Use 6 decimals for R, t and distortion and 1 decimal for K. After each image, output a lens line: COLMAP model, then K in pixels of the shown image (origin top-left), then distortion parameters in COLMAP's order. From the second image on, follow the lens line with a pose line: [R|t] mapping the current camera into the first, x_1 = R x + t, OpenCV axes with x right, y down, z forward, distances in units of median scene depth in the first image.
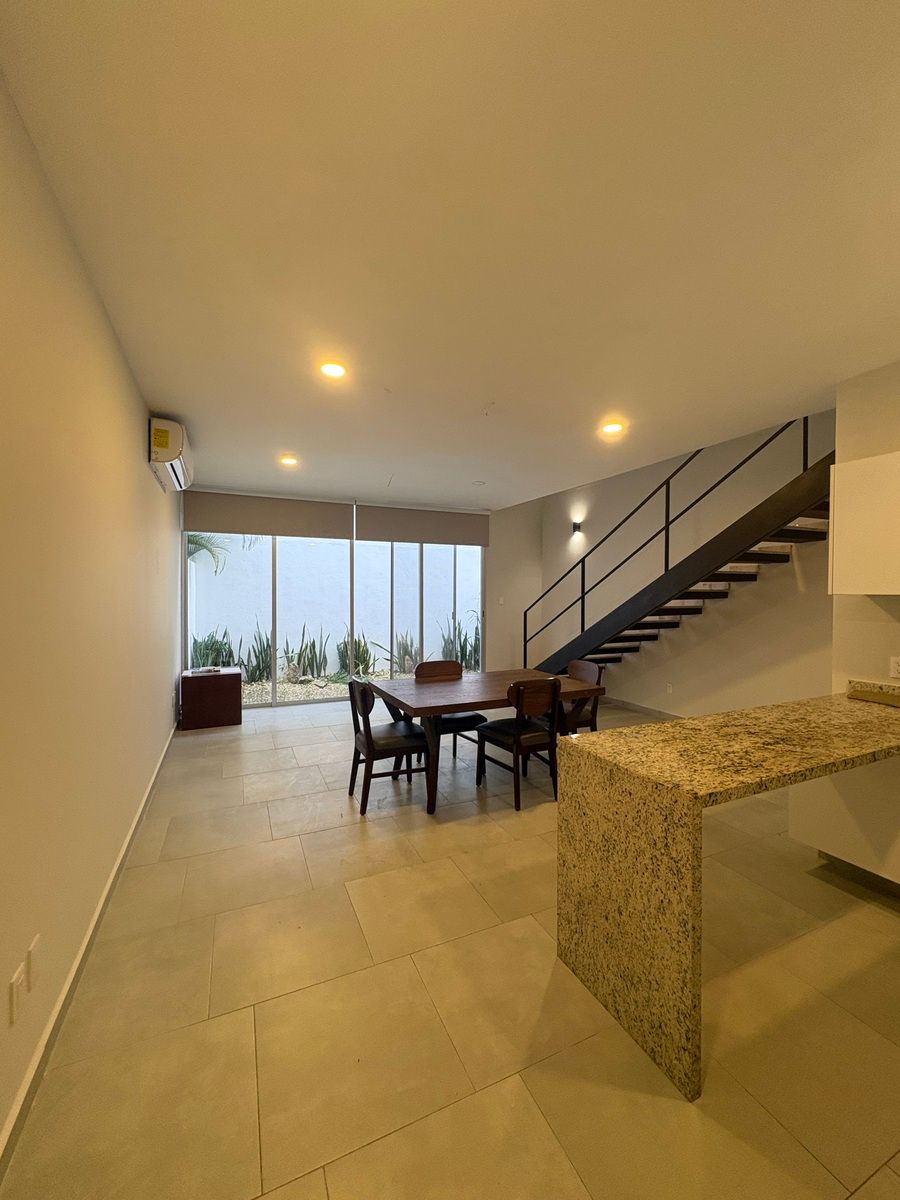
lens RADIAL K [[477.5, 0, 450.0], [0, 477.5, 600.0], [0, 0, 1]] dist [-0.000088, -0.000118]
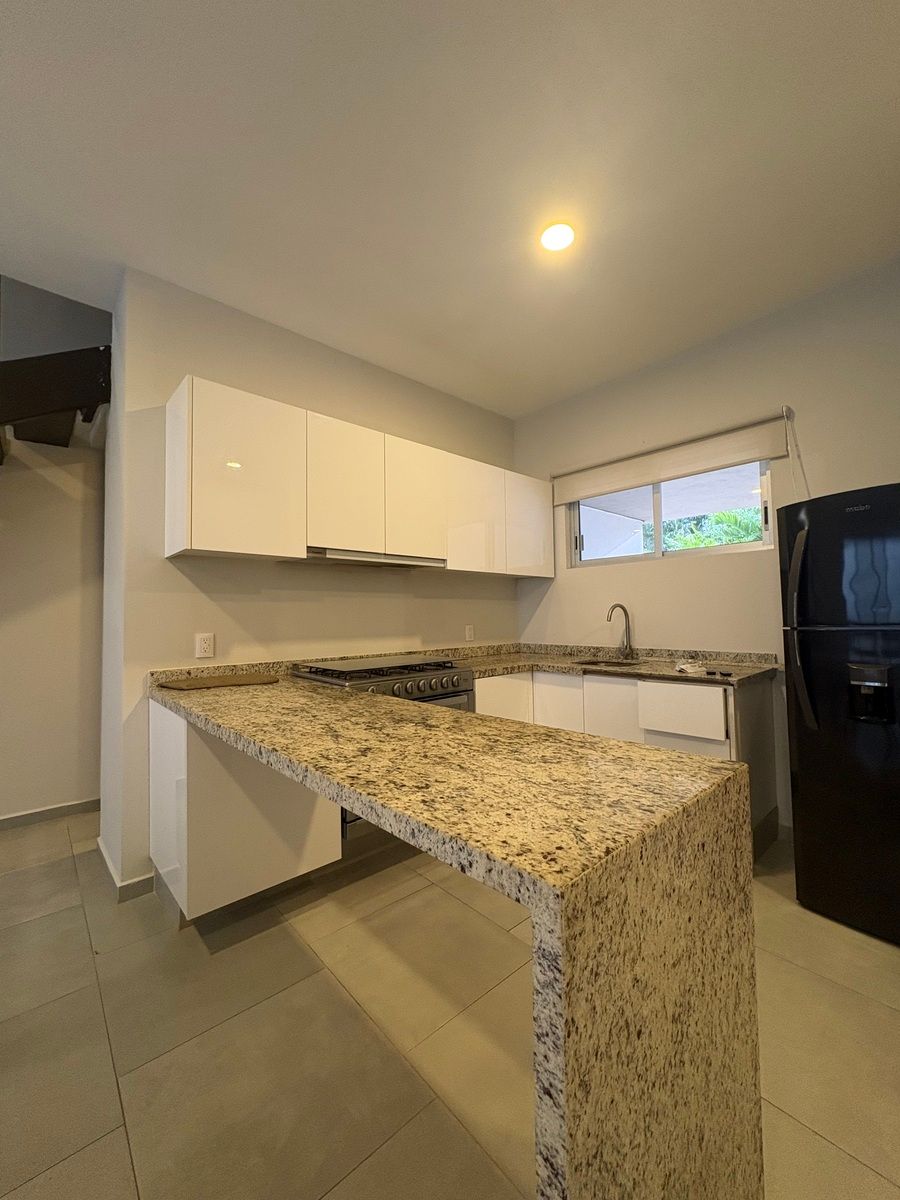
lens RADIAL K [[477.5, 0, 450.0], [0, 477.5, 600.0], [0, 0, 1]] dist [-0.000088, -0.000118]
pose [[-0.299382, 0.038036, 0.953375, -0.014617], [0.025399, 0.999169, -0.031887, 0.128912], [-0.953795, 0.014669, -0.300100, 1.085682]]
